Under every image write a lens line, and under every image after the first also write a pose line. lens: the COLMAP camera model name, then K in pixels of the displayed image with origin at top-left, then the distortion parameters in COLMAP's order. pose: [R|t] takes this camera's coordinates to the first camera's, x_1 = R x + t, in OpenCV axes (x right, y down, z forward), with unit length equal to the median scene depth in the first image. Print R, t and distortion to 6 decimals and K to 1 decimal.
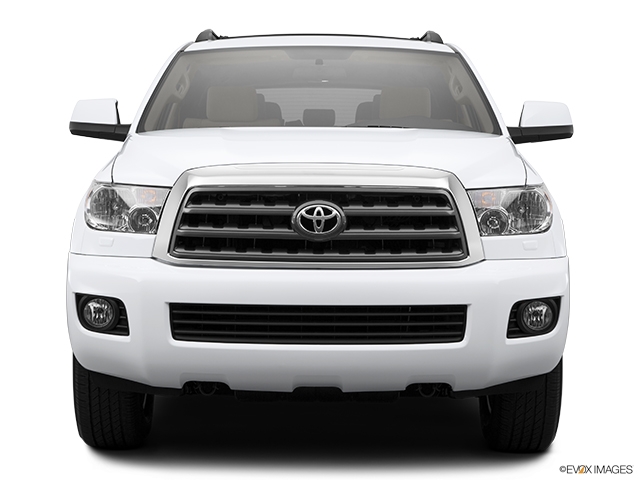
lens RADIAL K [[1395.1, 0, 320.0], [0, 1395.1, 240.0], [0, 0, 1]] dist [0.372153, 0.036281]
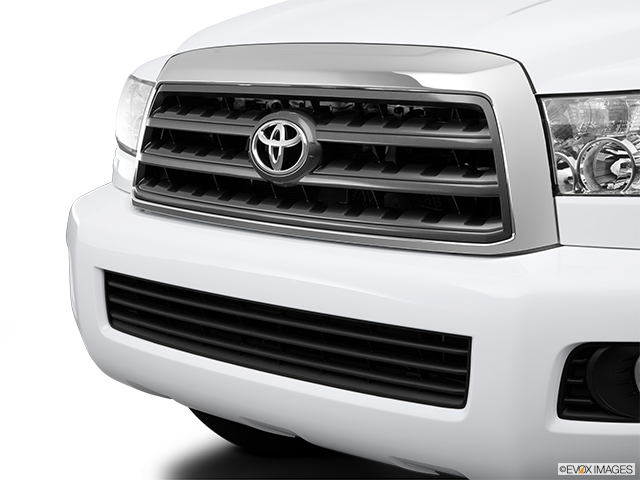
lens RADIAL K [[1376.1, 0, 320.0], [0, 1376.1, 240.0], [0, 0, 1]] dist [0.063084, 0.210646]
pose [[0.707471, 0.087926, -0.701251, 0.393529], [-0.030324, 0.995094, 0.094176, -0.029797], [0.706091, -0.045362, 0.706666, 0.620252]]
